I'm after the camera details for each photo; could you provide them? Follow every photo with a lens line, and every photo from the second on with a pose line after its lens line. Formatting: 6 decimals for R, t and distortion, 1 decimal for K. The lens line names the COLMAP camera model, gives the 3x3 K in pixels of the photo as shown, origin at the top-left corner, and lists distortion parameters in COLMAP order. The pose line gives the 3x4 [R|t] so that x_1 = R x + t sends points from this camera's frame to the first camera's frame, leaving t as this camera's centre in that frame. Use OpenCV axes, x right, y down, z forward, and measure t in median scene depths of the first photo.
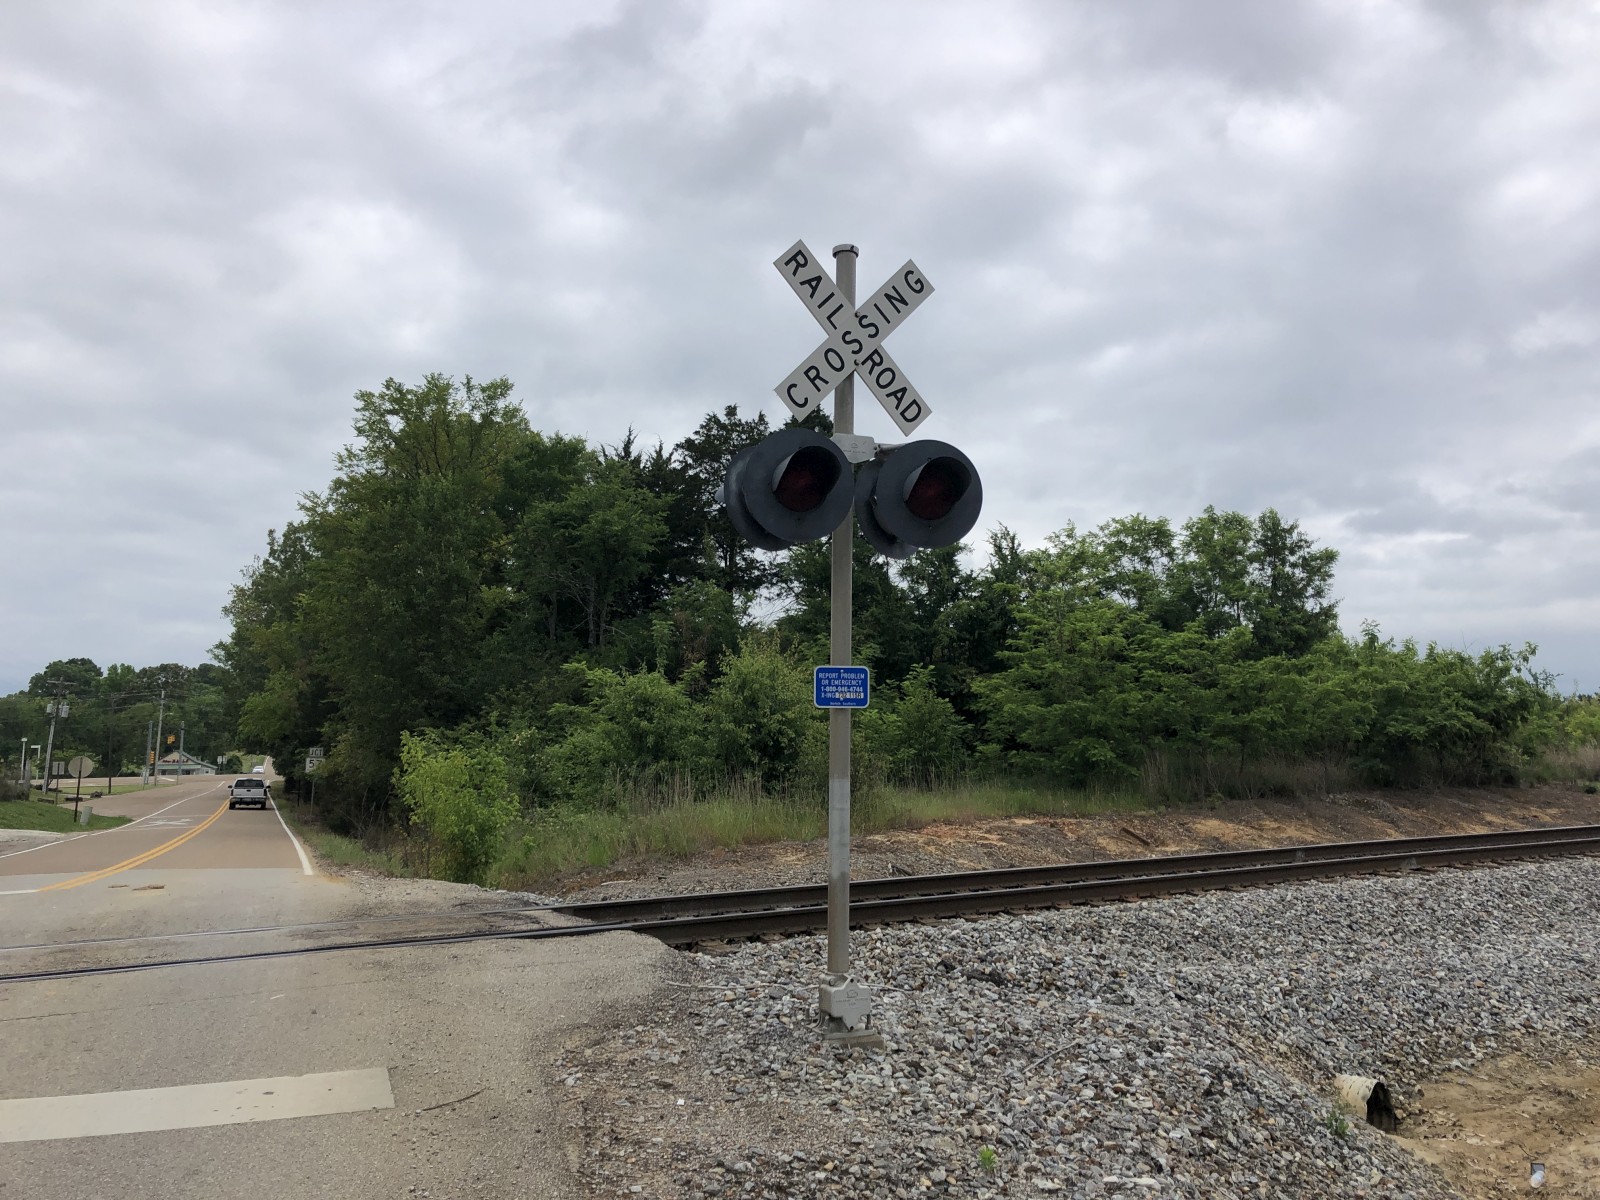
lens RADIAL K [[1301.6, 0, 818.9], [0, 1301.6, 556.5], [0, 0, 1]] dist [0.106348, -0.183039]
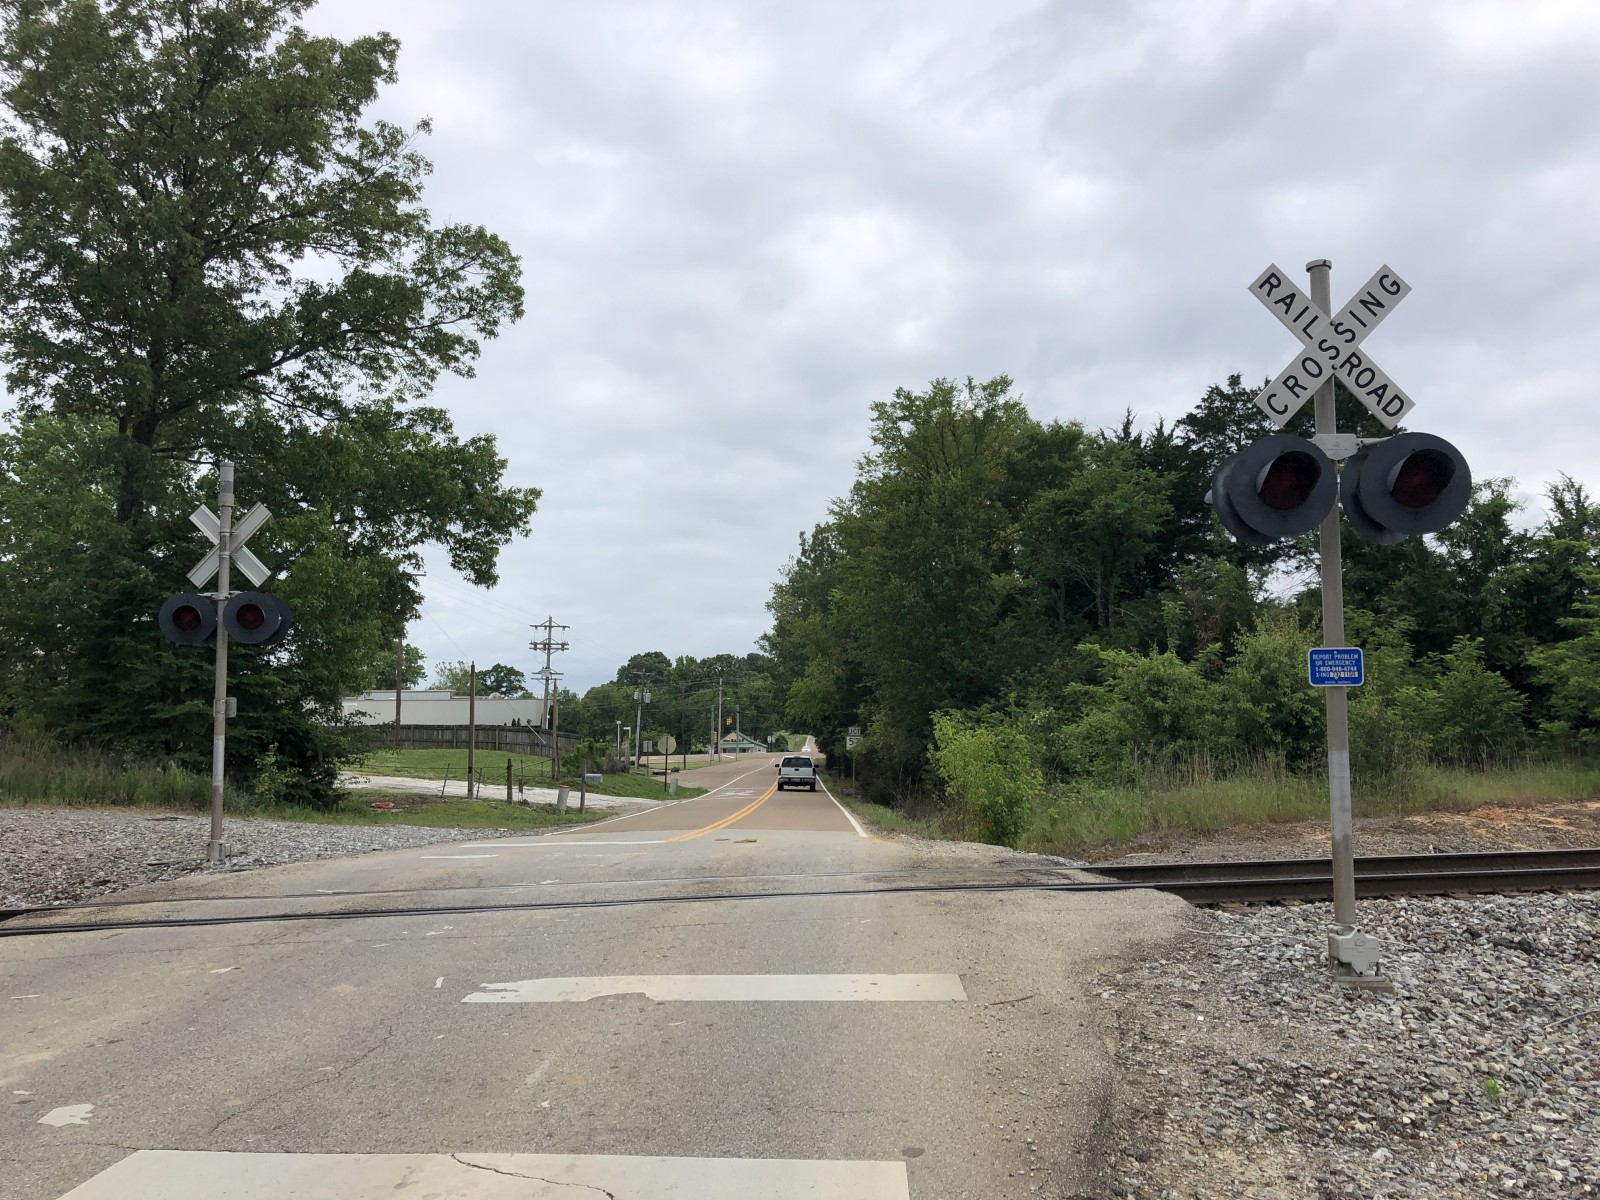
lens RADIAL K [[1286.7, 0, 788.6], [0, 1286.7, 591.0], [0, 0, 1]] dist [0.058015, -0.101328]
pose [[0.916440, -0.048323, -0.397244, 0.005641], [0.063943, 0.997611, 0.026162, -0.003671], [0.395031, -0.049377, 0.917340, -0.029915]]
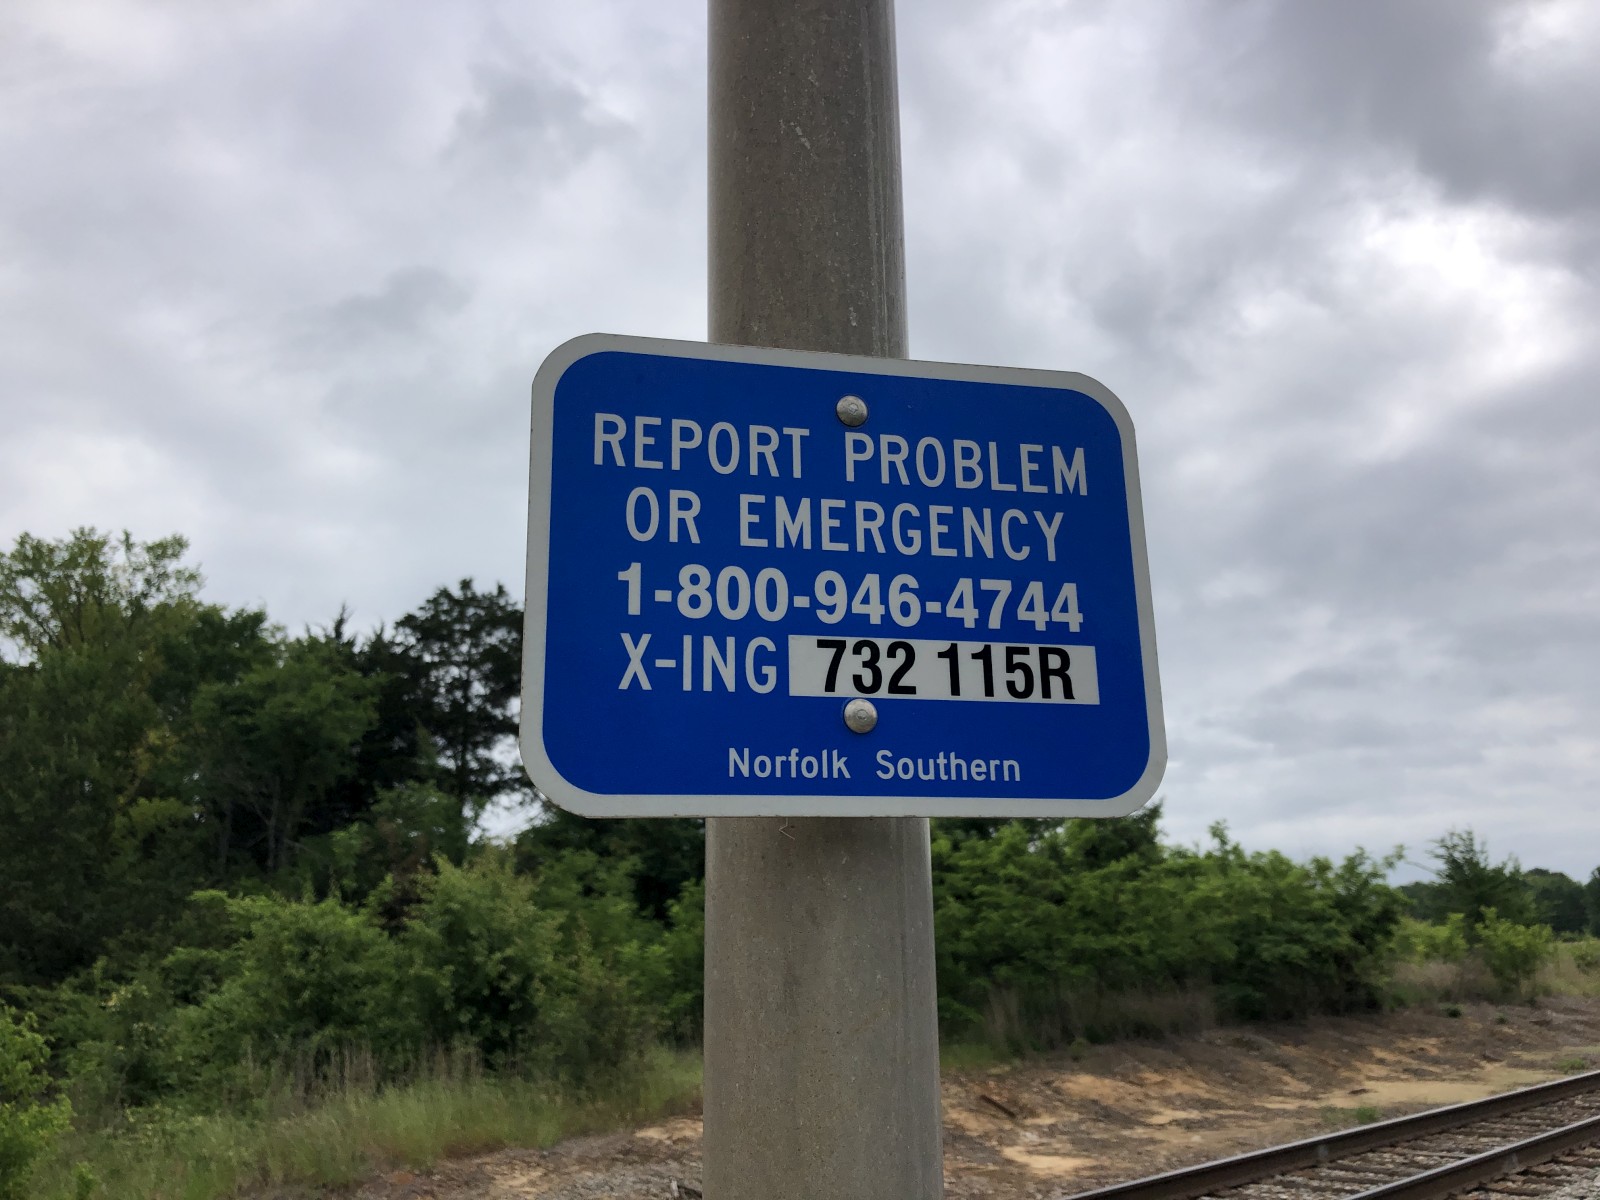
lens RADIAL K [[1321.3, 0, 800.0], [0, 1321.3, 600.0], [0, 0, 1]] dist [0.017214, 0.009559]
pose [[0.985400, 0.016052, 0.169499, -0.000280], [0.007251, 0.990686, -0.135975, 0.029839], [-0.170103, 0.135218, 0.976105, 0.239897]]
